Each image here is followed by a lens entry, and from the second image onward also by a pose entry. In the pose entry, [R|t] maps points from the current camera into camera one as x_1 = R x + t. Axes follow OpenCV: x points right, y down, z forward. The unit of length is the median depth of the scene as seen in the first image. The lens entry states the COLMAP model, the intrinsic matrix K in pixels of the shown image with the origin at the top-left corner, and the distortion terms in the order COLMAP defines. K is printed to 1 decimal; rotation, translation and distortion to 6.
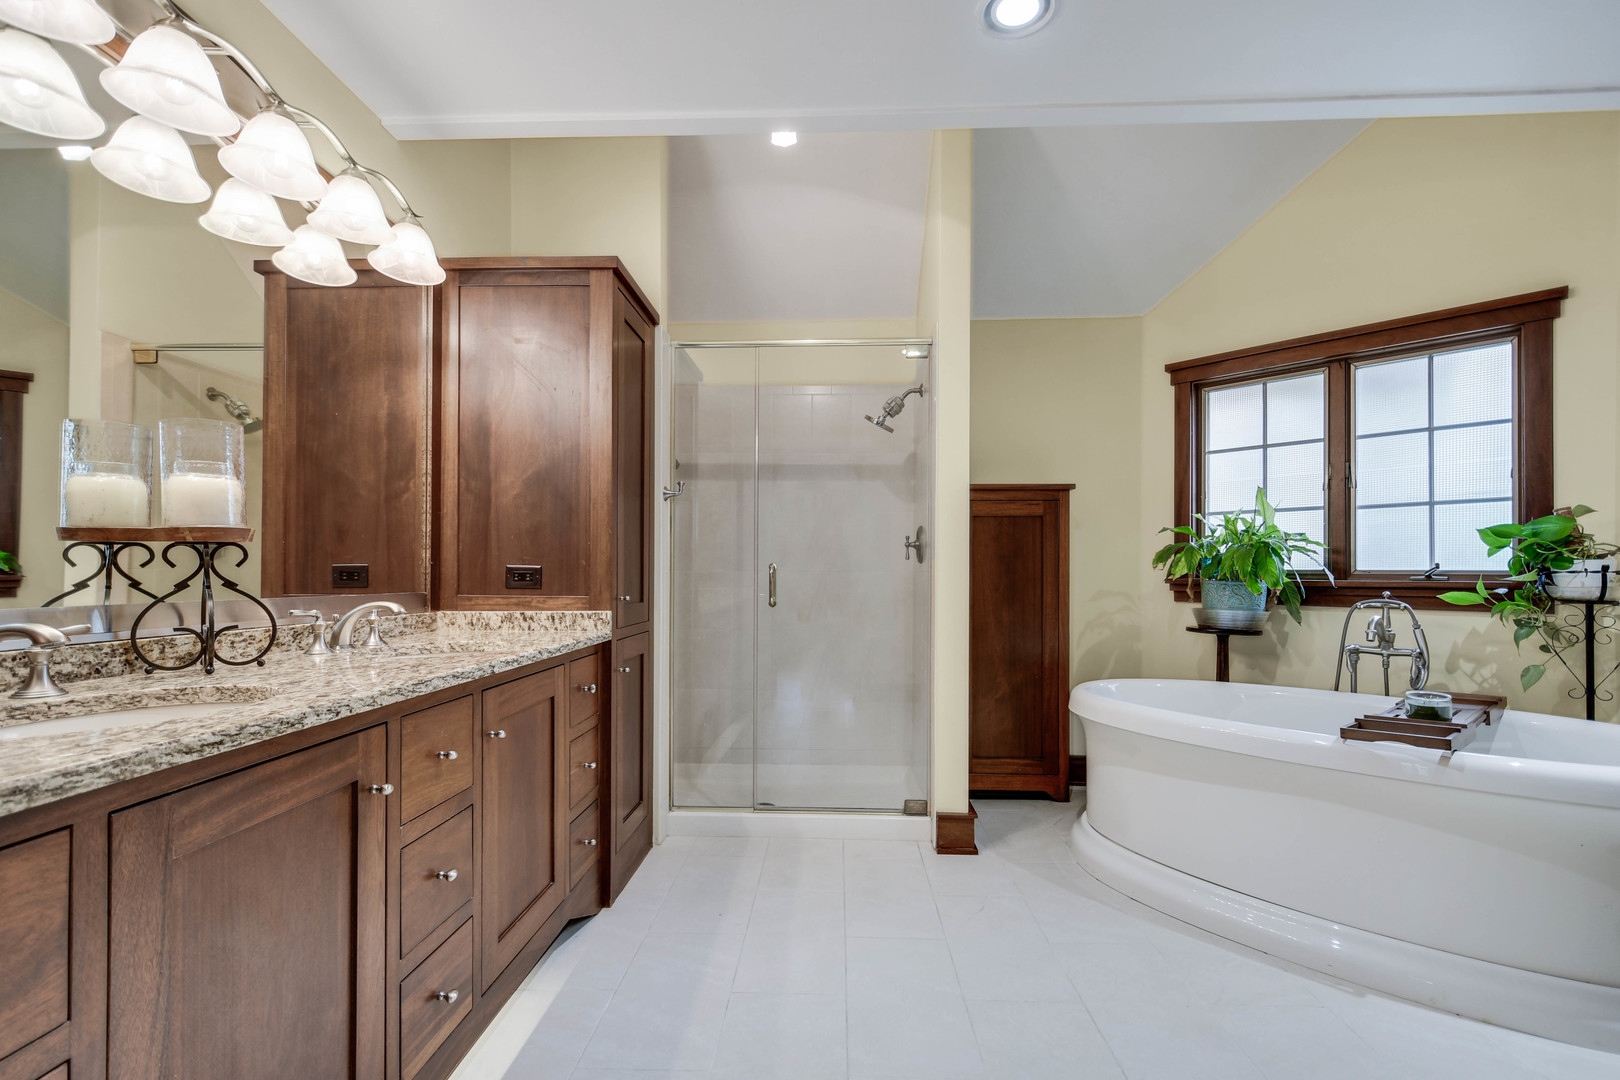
lens RADIAL K [[731.0, 0, 813.5], [0, 731.0, 561.4], [0, 0, 1]] dist [0.004255, 0.000513]
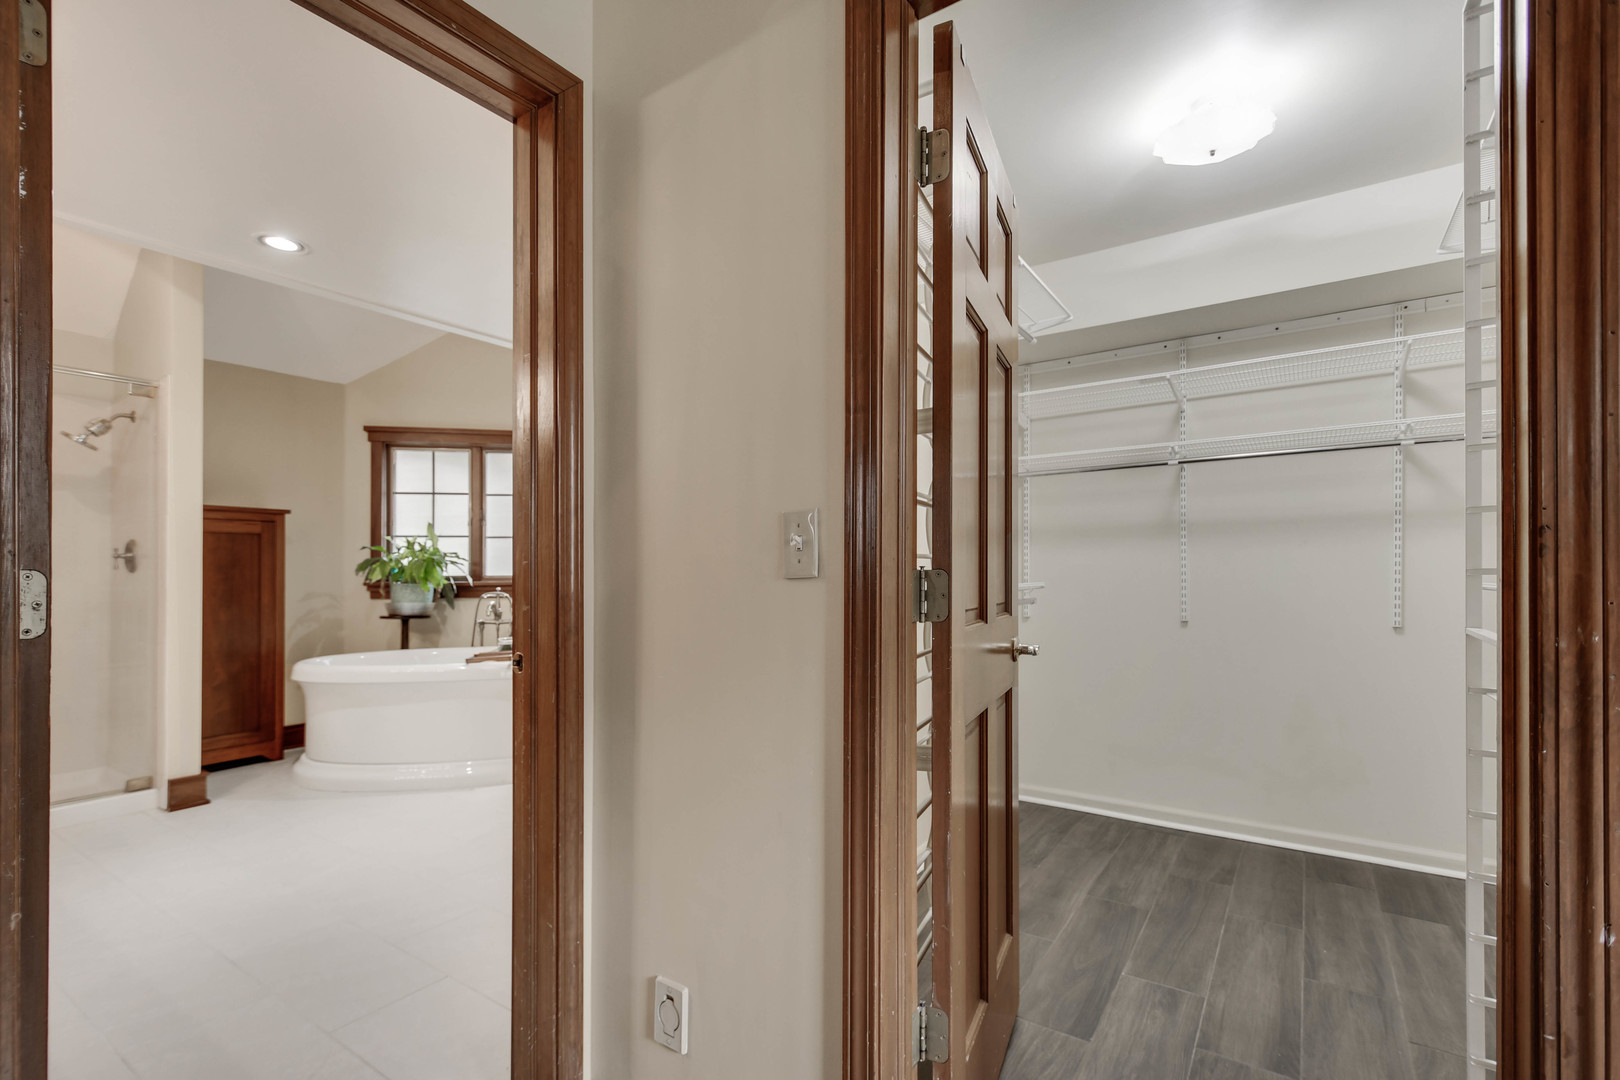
lens RADIAL K [[731.0, 0, 813.5], [0, 731.0, 561.4], [0, 0, 1]] dist [0.004255, 0.000513]
pose [[0.524214, 0.006832, 0.851559, -0.269807], [-0.001563, 0.999974, -0.007060, -0.008990], [-0.851585, 0.002370, 0.524211, -0.480833]]
